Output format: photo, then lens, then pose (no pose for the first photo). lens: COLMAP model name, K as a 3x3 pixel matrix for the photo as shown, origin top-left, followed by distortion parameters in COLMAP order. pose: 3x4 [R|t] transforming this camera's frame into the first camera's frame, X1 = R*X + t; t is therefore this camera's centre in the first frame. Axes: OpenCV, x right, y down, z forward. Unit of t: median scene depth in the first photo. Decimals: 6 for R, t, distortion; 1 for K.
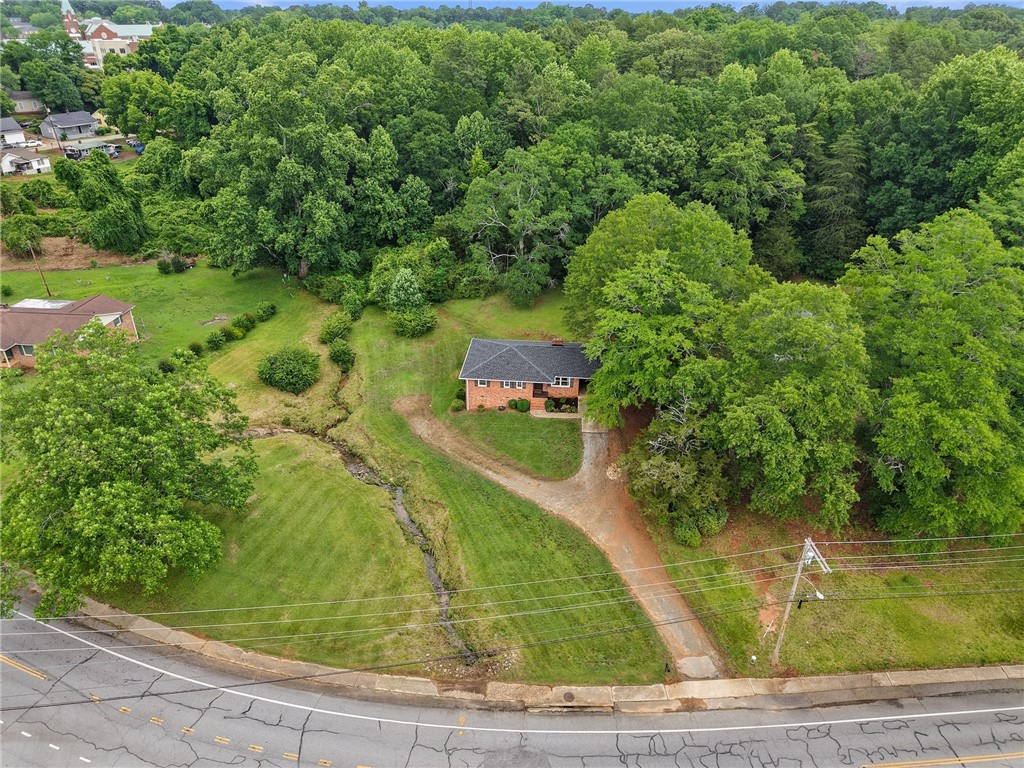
lens RADIAL K [[668.2, 0, 512.0], [0, 668.2, 384.0], [0, 0, 1]] dist [0.030663, 0.002598]
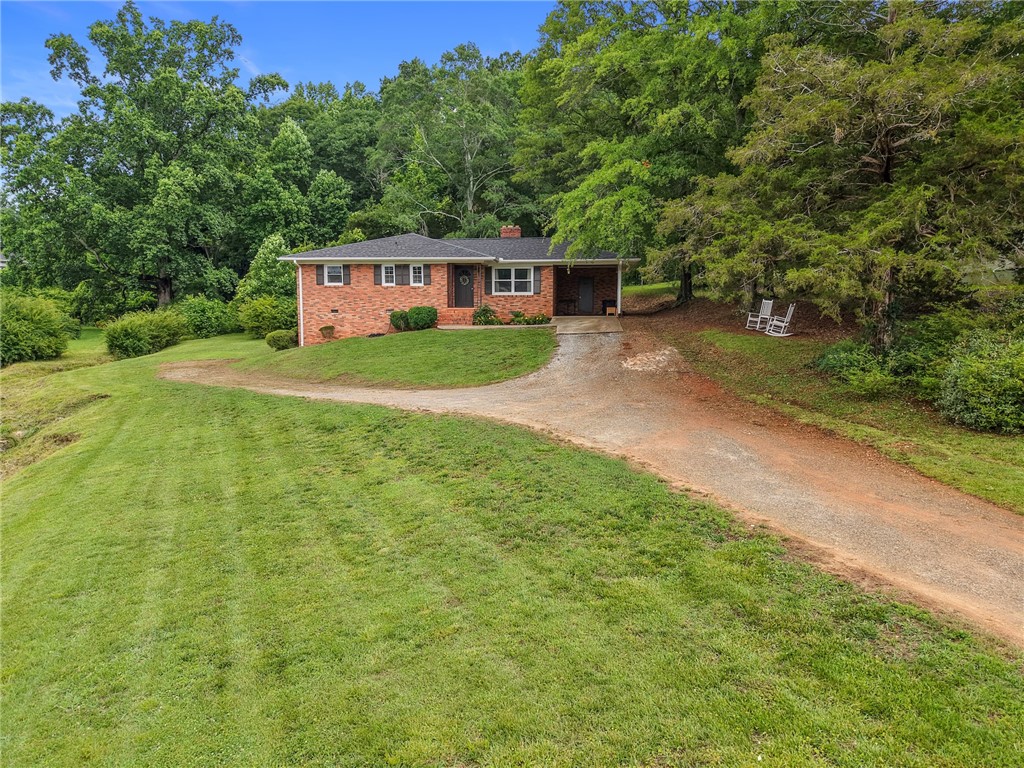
lens RADIAL K [[668.2, 0, 512.0], [0, 668.2, 384.0], [0, 0, 1]] dist [0.030663, 0.002598]
pose [[0.999963, 0.008436, -0.001701, 0.053460], [-0.008483, 0.933076, -0.359580, 0.160683], [-0.001446, 0.359581, 0.933113, 0.441585]]
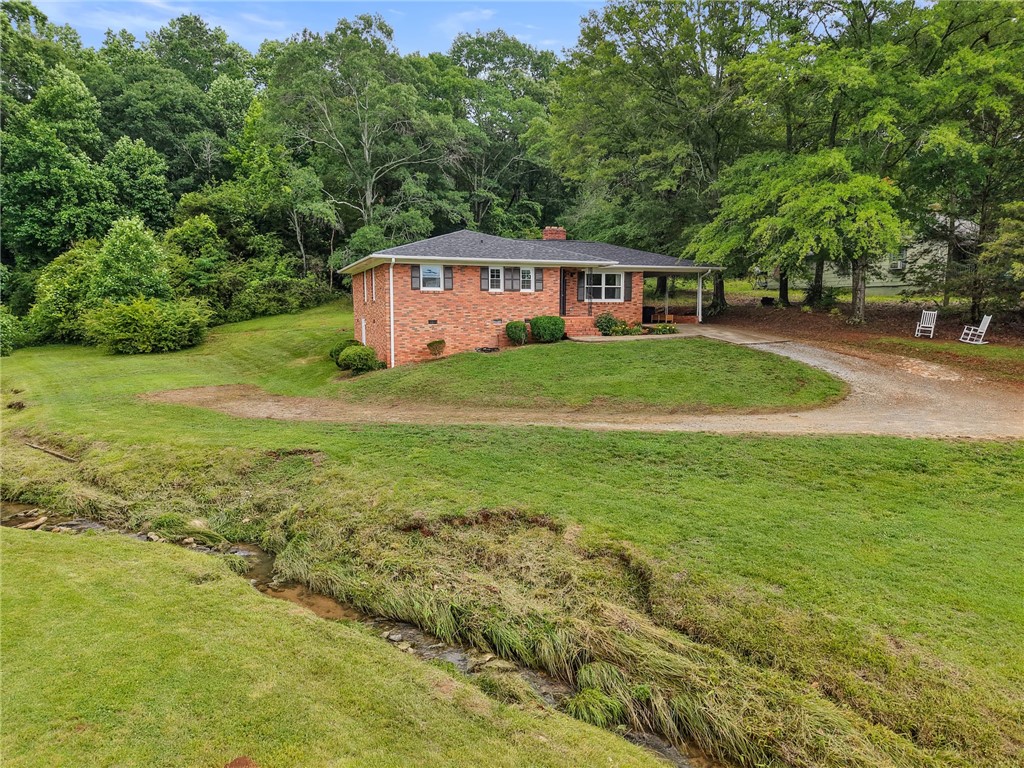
lens RADIAL K [[668.2, 0, 512.0], [0, 668.2, 384.0], [0, 0, 1]] dist [0.030663, 0.002598]
pose [[0.904408, -0.040971, 0.424697, -0.114527], [0.191386, 0.928578, -0.317984, 0.125917], [-0.381336, 0.368868, 0.847655, 0.502506]]
